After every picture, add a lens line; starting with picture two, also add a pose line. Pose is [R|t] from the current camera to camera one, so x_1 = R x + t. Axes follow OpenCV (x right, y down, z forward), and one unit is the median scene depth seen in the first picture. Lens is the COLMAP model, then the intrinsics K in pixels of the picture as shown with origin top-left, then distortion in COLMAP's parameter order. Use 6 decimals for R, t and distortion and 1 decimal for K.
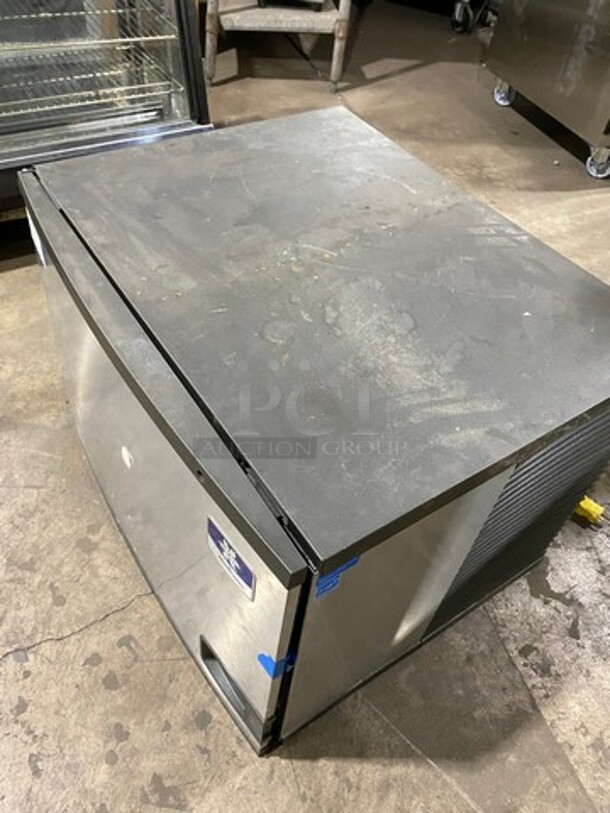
lens RADIAL K [[617.4, 0, 307.5], [0, 617.4, 404.4], [0, 0, 1]] dist [0.003002, 0.000855]
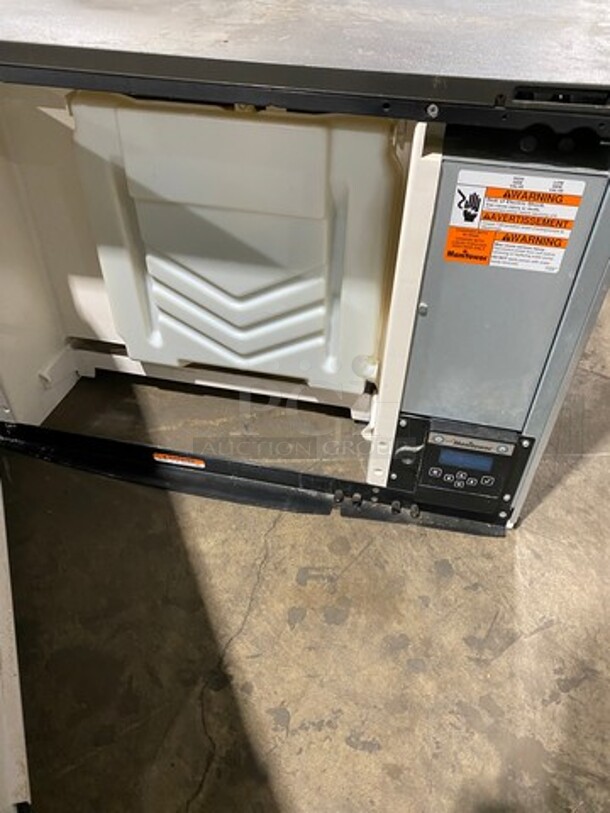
lens RADIAL K [[617.4, 0, 307.5], [0, 617.4, 404.4], [0, 0, 1]] dist [0.003002, 0.000855]
pose [[0.711396, -0.522630, 0.469865, -0.568639], [0.537387, 0.835380, 0.115564, 0.124021], [-0.452913, 0.170288, 0.875141, 0.302881]]
